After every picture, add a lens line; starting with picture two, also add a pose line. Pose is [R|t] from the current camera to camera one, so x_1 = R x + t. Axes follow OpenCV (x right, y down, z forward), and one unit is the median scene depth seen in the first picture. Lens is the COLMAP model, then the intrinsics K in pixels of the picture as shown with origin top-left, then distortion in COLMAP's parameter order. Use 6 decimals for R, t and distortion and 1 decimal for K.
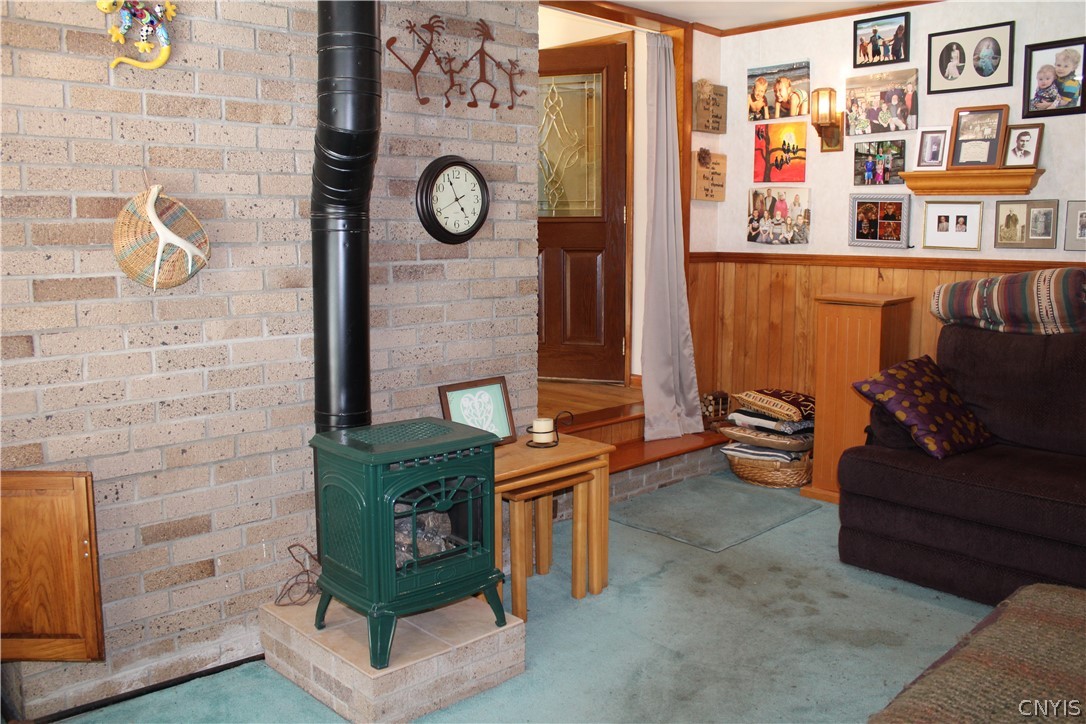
lens RADIAL K [[903.1, 0, 543.0], [0, 903.1, 362.0], [0, 0, 1]] dist [-0.156172, 0.147307]
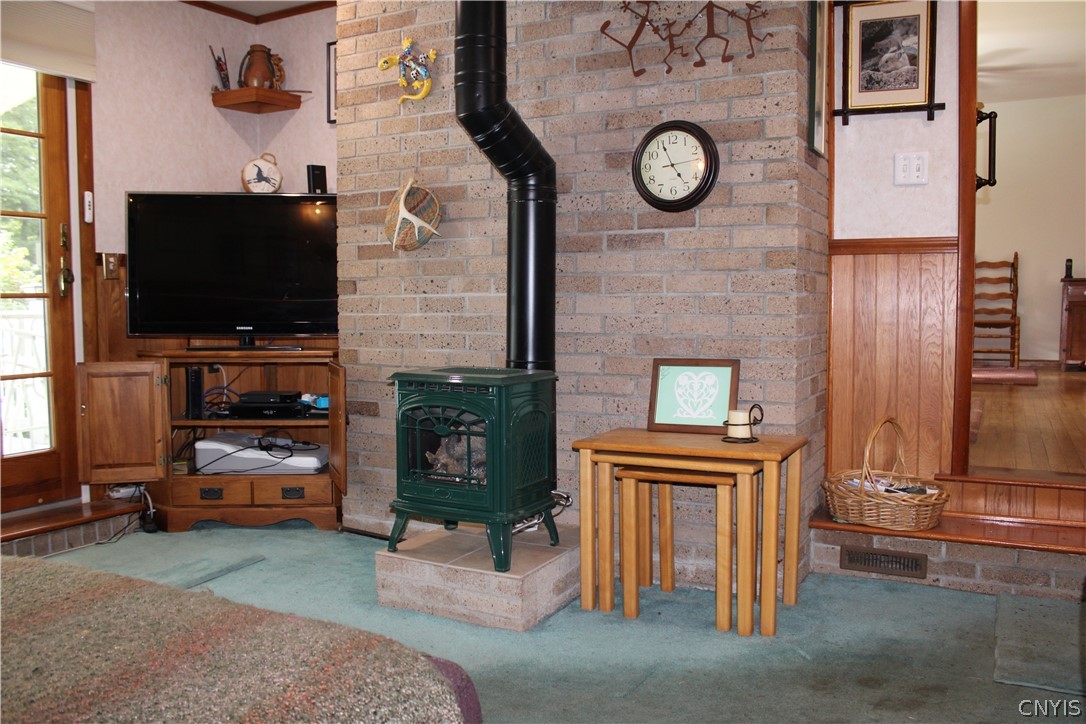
lens RADIAL K [[903.1, 0, 543.0], [0, 903.1, 362.0], [0, 0, 1]] dist [-0.156172, 0.147307]
pose [[0.324058, 0.061404, -0.944042, 0.798117], [-0.133312, 0.990898, 0.018690, 0.029932], [0.936597, 0.119796, 0.329295, 0.592102]]
